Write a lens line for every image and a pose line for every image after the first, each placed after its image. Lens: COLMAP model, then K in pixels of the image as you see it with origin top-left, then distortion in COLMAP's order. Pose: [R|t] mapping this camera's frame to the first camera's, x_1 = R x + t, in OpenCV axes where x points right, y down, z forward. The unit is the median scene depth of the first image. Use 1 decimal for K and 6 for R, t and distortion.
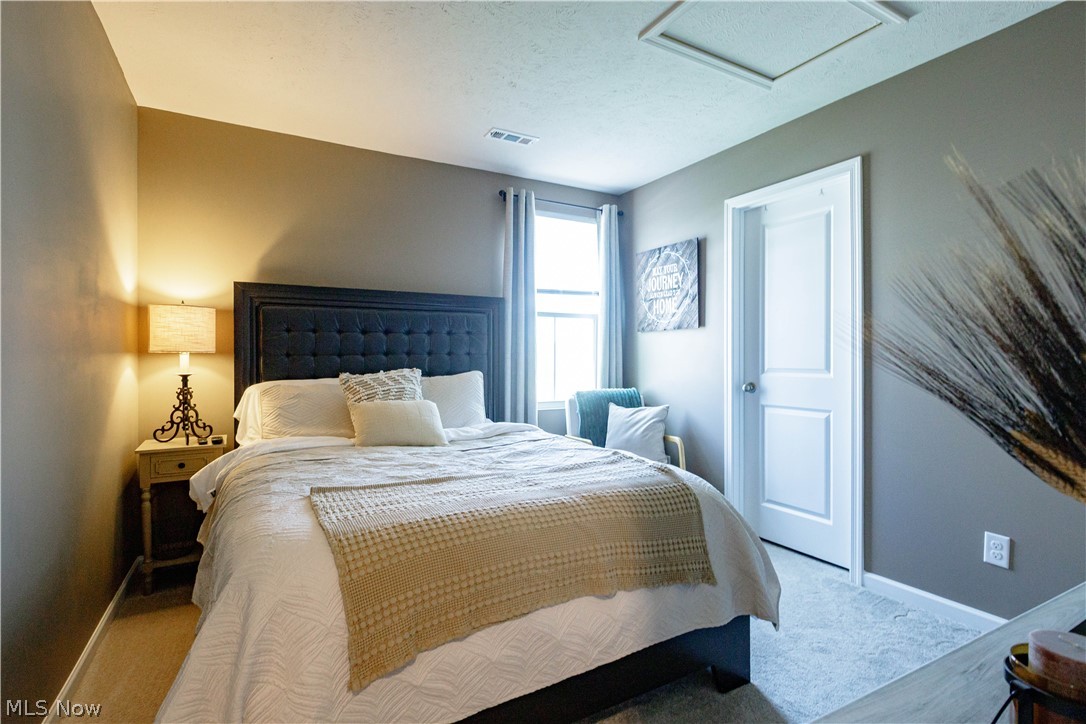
lens RADIAL K [[525.5, 0, 544.9], [0, 525.5, 358.3], [0, 0, 1]] dist [-0.000505, -0.000419]
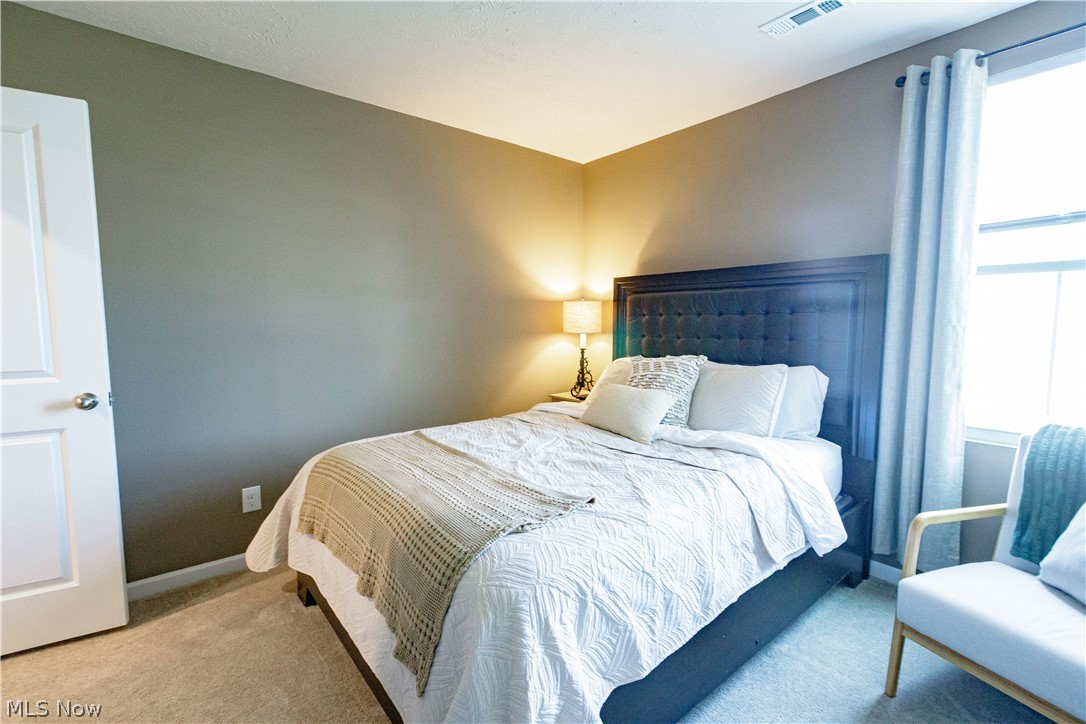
lens RADIAL K [[486.5, 0, 543.0], [0, 486.5, 362.0], [0, 0, 1]] dist [0.000944, 0.000185]
pose [[0.169975, 0.086783, -0.981620, 0.572409], [-0.000664, 0.996125, 0.087950, -0.046821], [0.985448, -0.014298, 0.169374, 0.630414]]
